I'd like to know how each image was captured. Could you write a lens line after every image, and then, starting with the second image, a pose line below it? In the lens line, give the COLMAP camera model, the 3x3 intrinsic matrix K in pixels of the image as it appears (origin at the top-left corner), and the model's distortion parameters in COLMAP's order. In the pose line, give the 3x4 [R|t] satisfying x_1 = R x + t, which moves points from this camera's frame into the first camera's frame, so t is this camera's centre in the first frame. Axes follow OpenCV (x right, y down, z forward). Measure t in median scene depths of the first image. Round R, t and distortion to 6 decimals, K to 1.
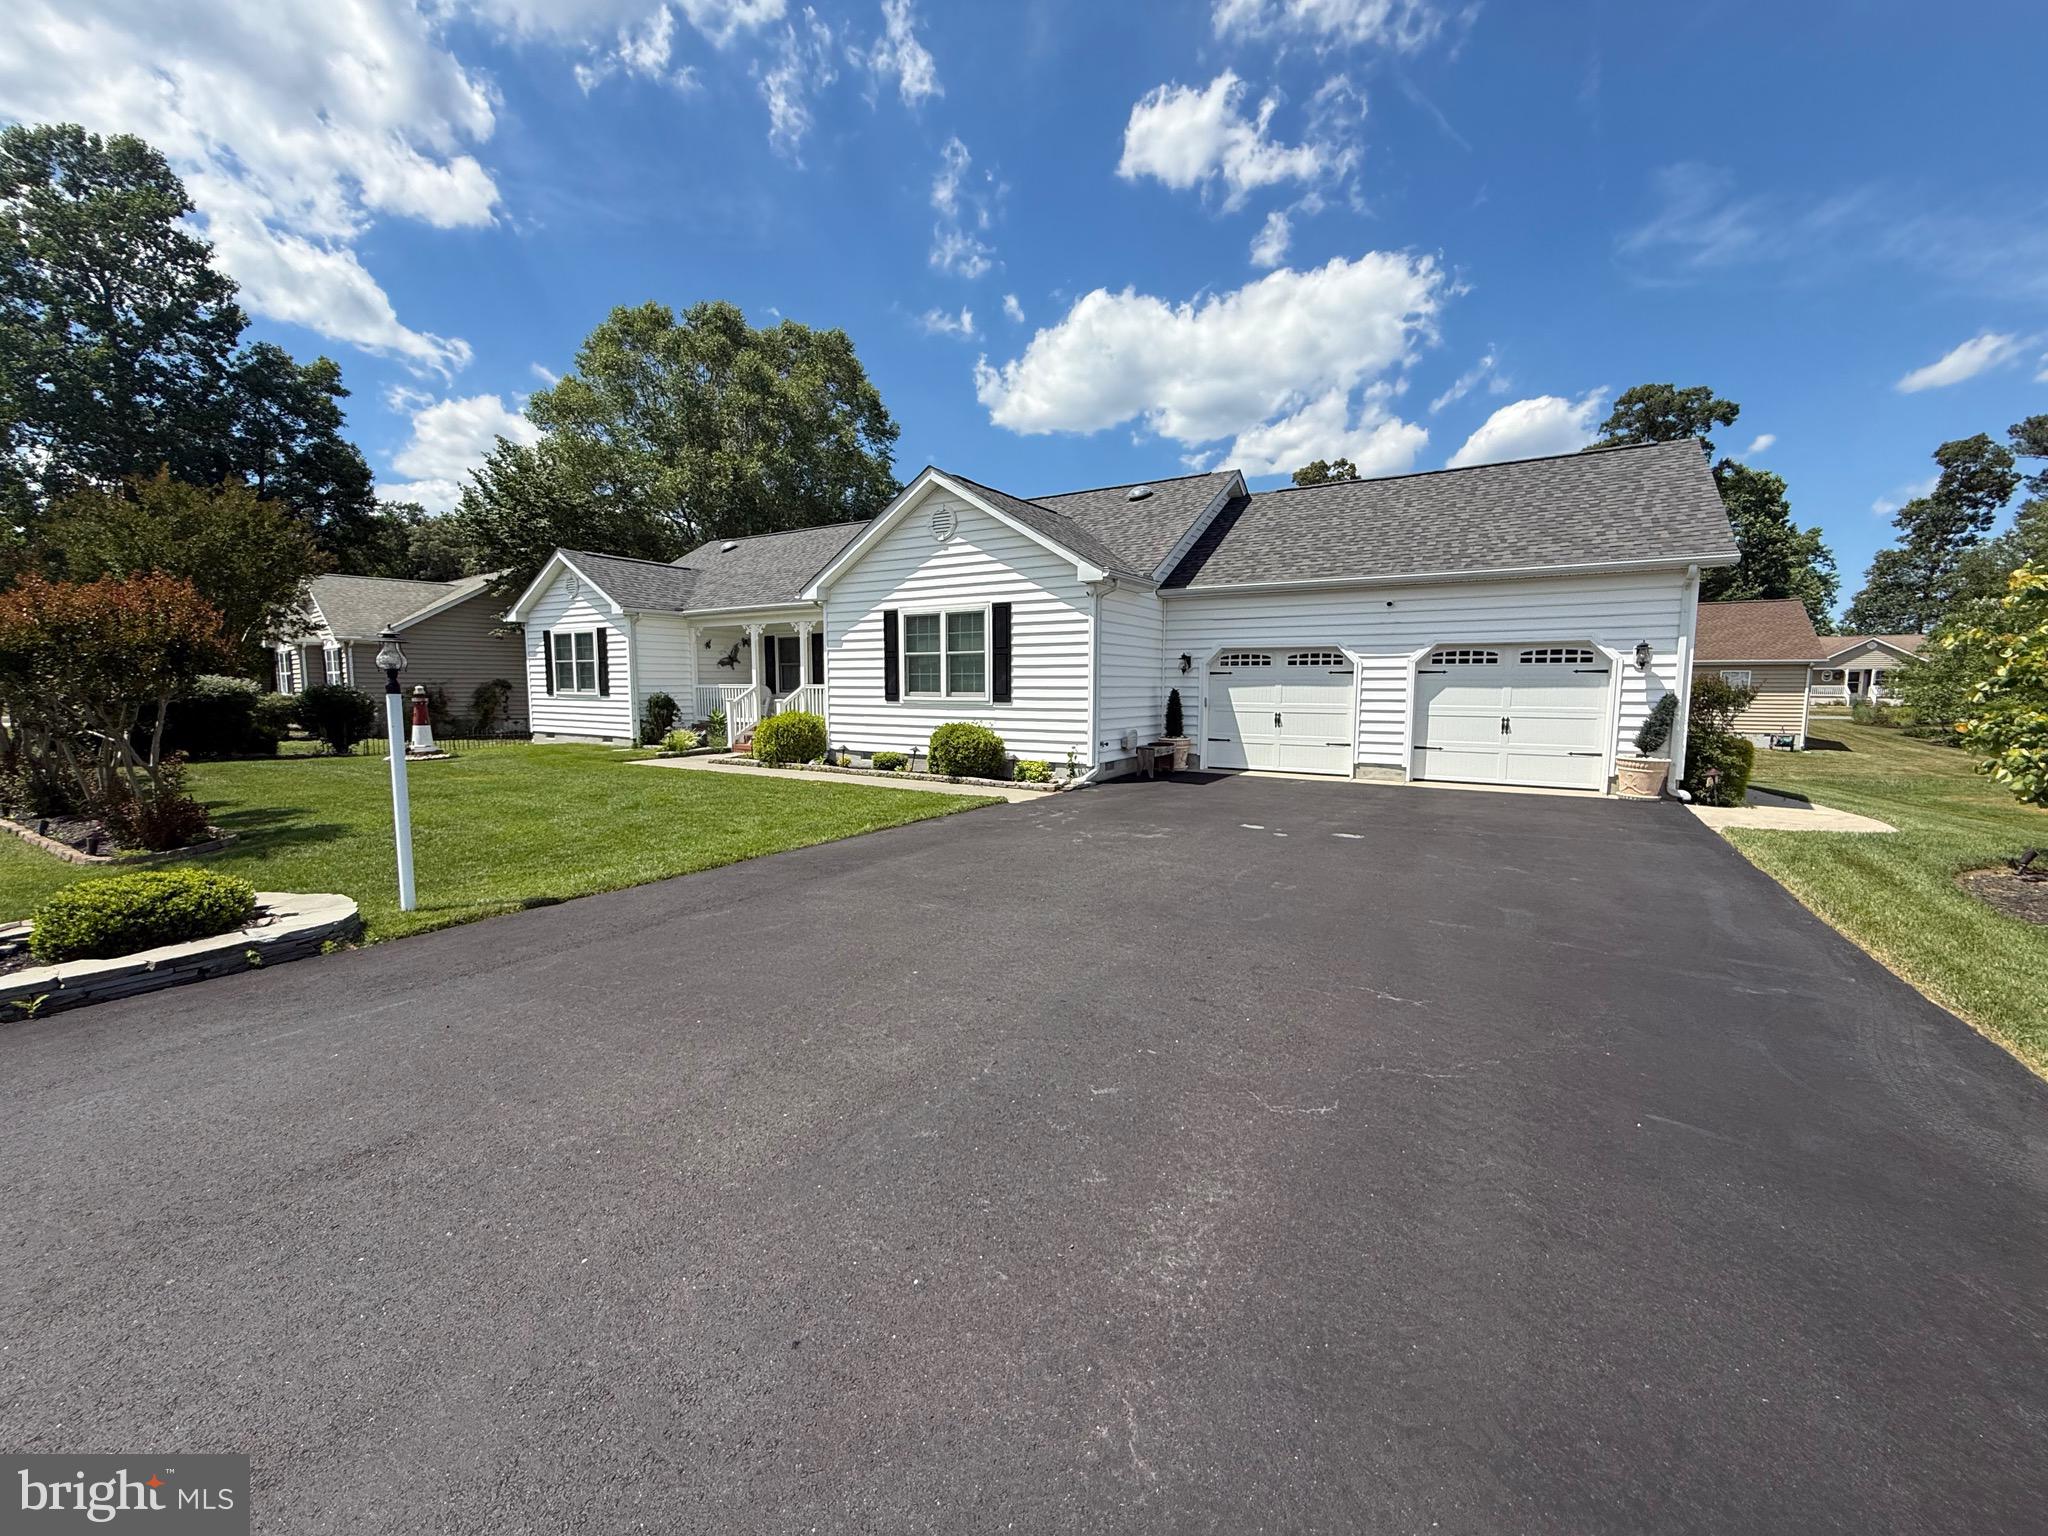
lens RADIAL K [[816.4, 0, 1018.5], [0, 816.4, 769.3], [0, 0, 1]] dist [0.000057, -0.000023]
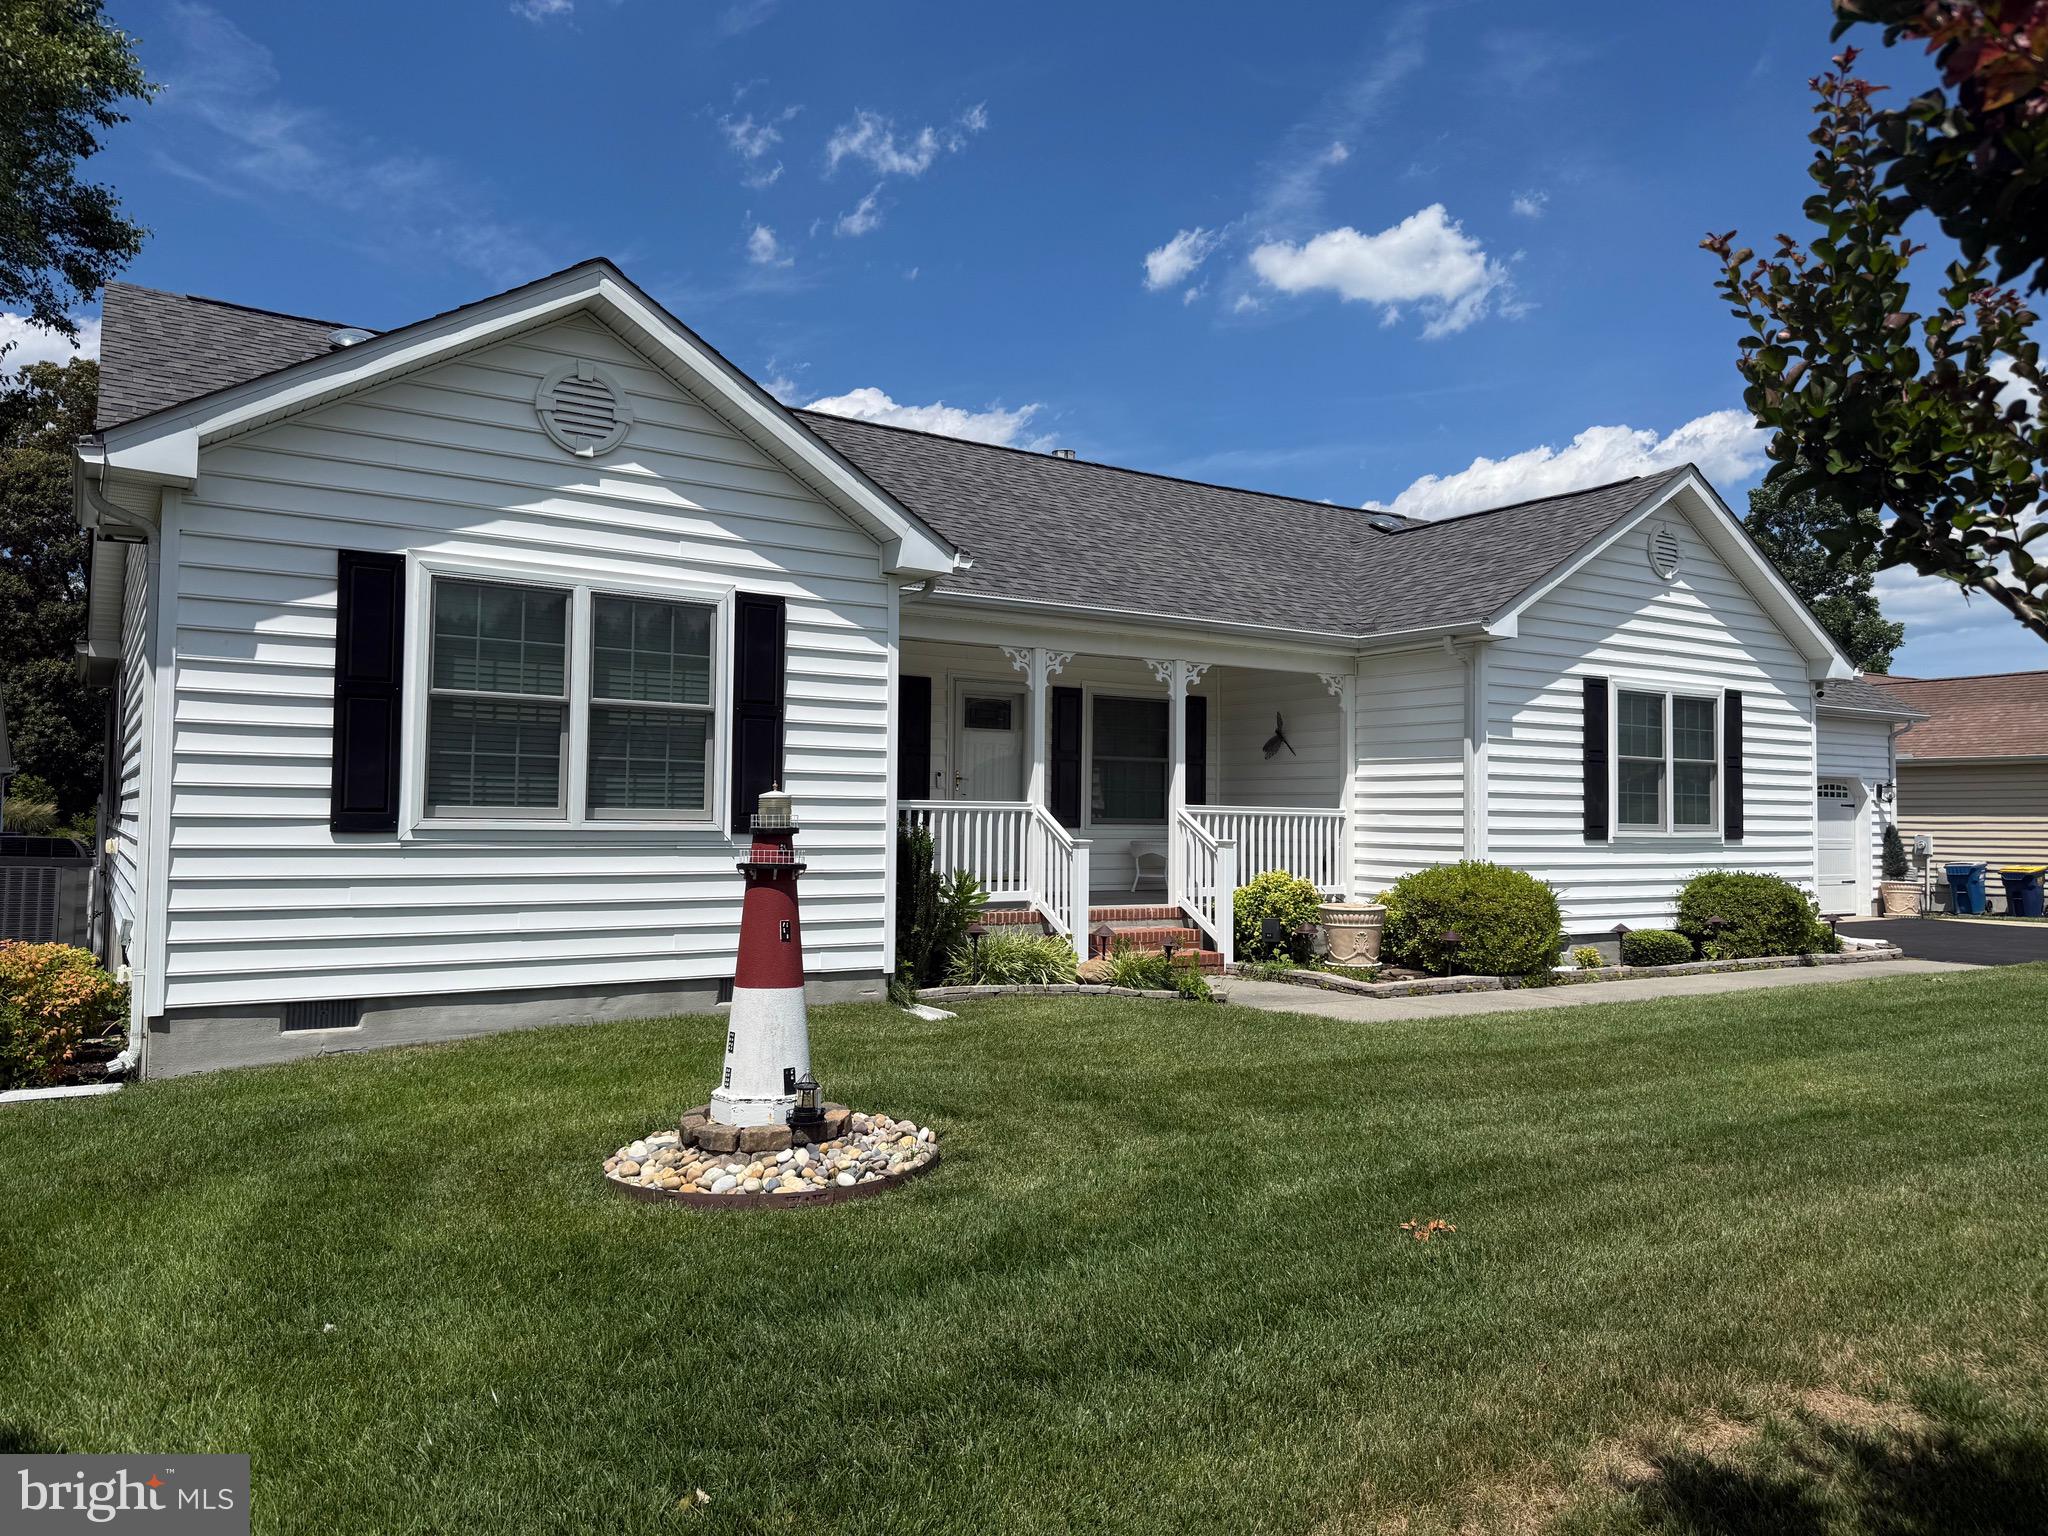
lens RADIAL K [[1431.5, 0, 1024.0], [0, 1431.5, 768.0], [0, 0, 1]] dist [0.113762, -0.173535]
pose [[0.419839, 0.019687, 0.907385, -0.982910], [0.068958, 0.996183, -0.053520, -0.085908], [-0.904975, 0.085041, 0.416879, 0.758521]]
